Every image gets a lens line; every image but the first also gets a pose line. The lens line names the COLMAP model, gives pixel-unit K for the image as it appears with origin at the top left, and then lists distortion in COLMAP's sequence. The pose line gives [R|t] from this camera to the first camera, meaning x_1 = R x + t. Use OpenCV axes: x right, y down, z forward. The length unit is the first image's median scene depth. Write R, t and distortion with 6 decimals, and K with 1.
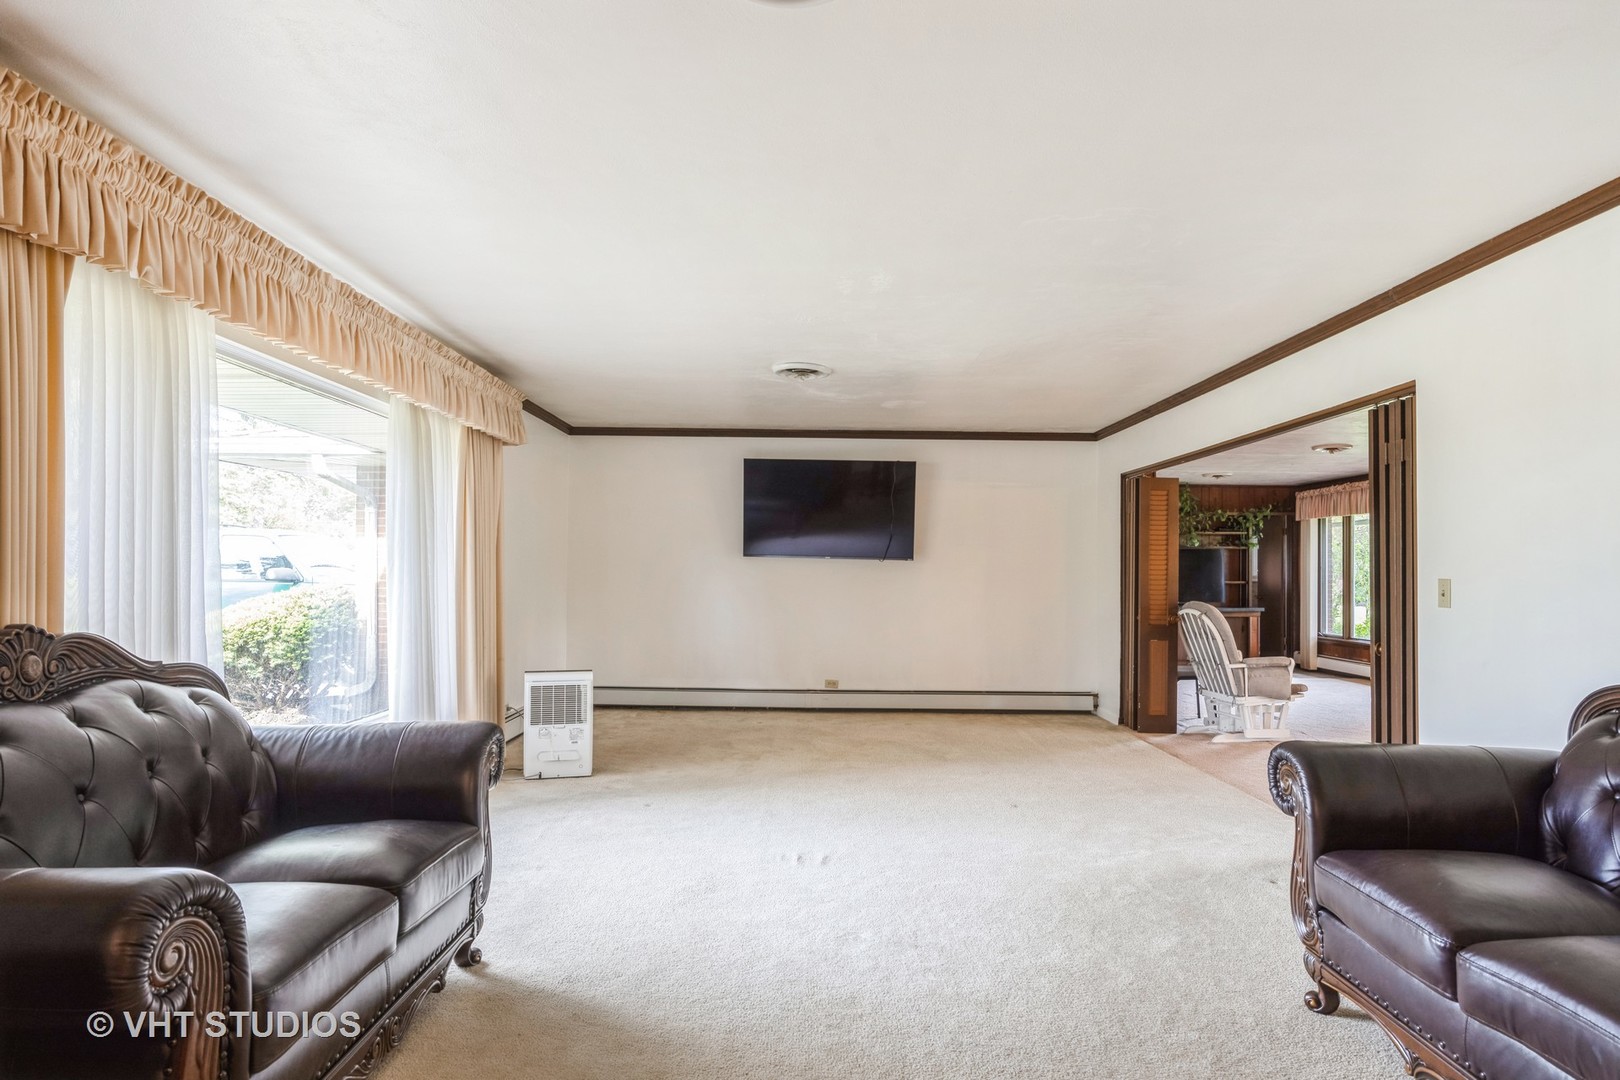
lens RADIAL K [[976.0, 0, 811.8], [0, 976.0, 550.1], [0, 0, 1]] dist [-0.001467, -0.000161]
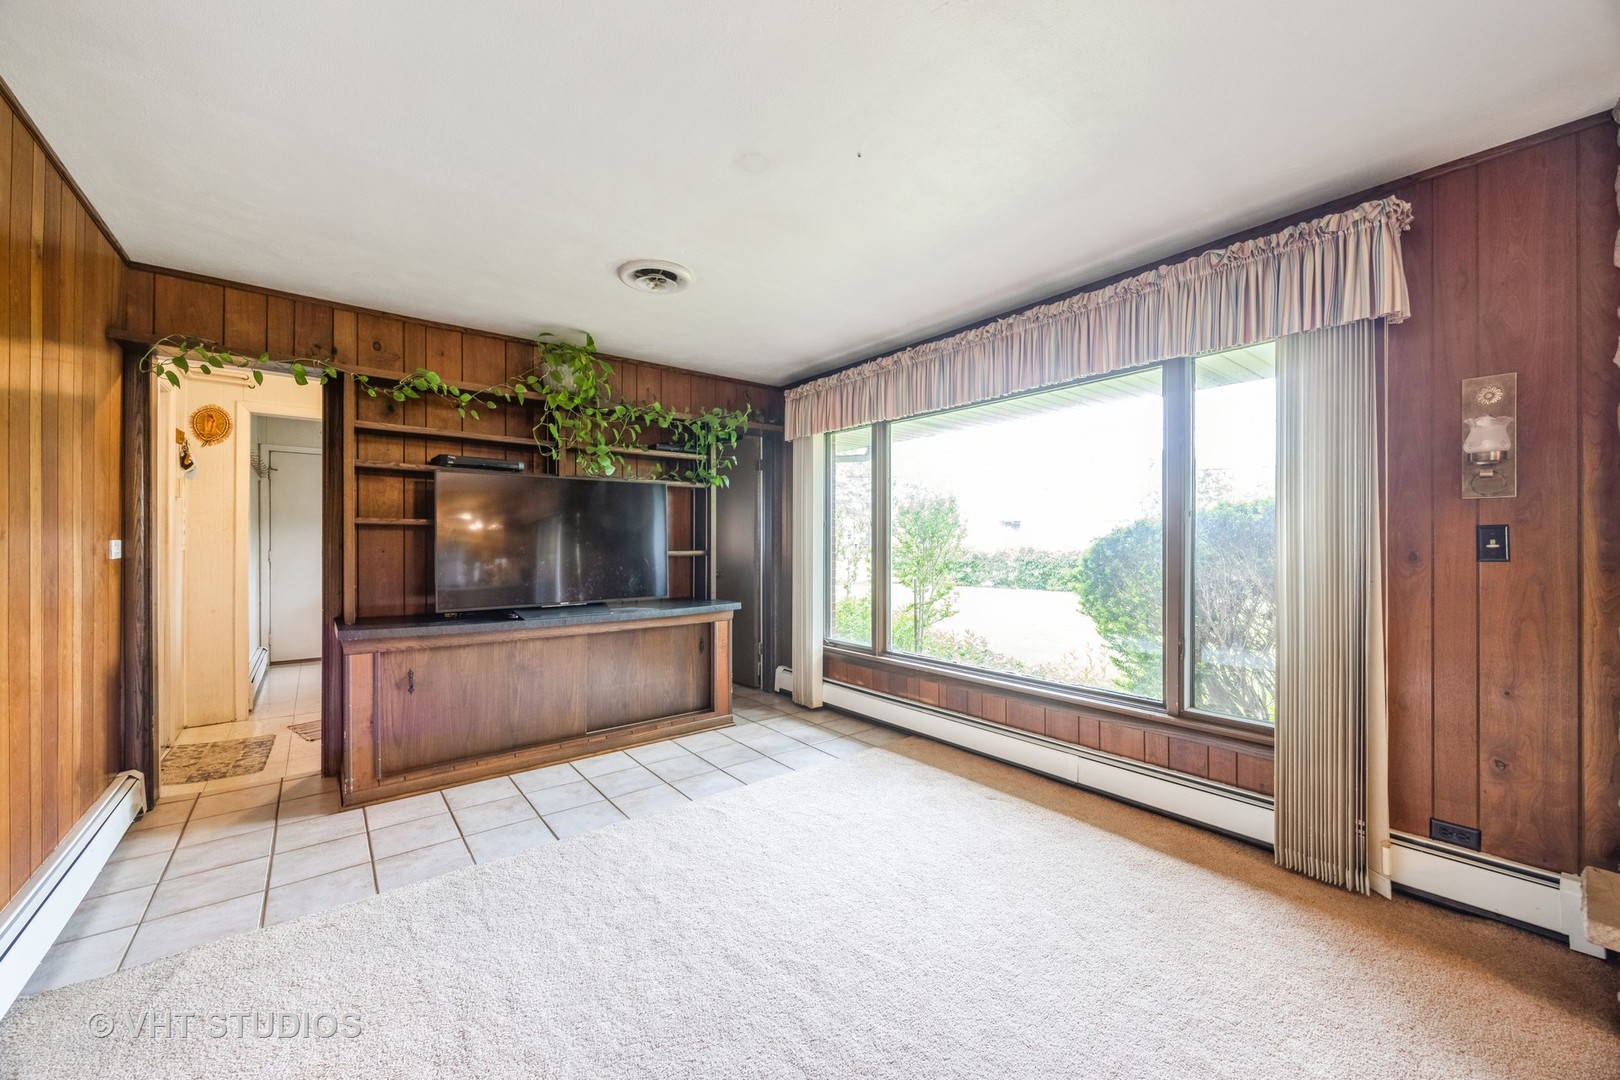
lens RADIAL K [[622.3, 0, 814.8], [0, 622.3, 531.3], [0, 0, 1]] dist [-0.000053, -0.000001]
pose [[0.785531, -0.007073, 0.618782, 0.288917], [-0.002281, 0.999895, 0.014325, 0.016919], [-0.618818, -0.012664, 0.785432, 0.710759]]
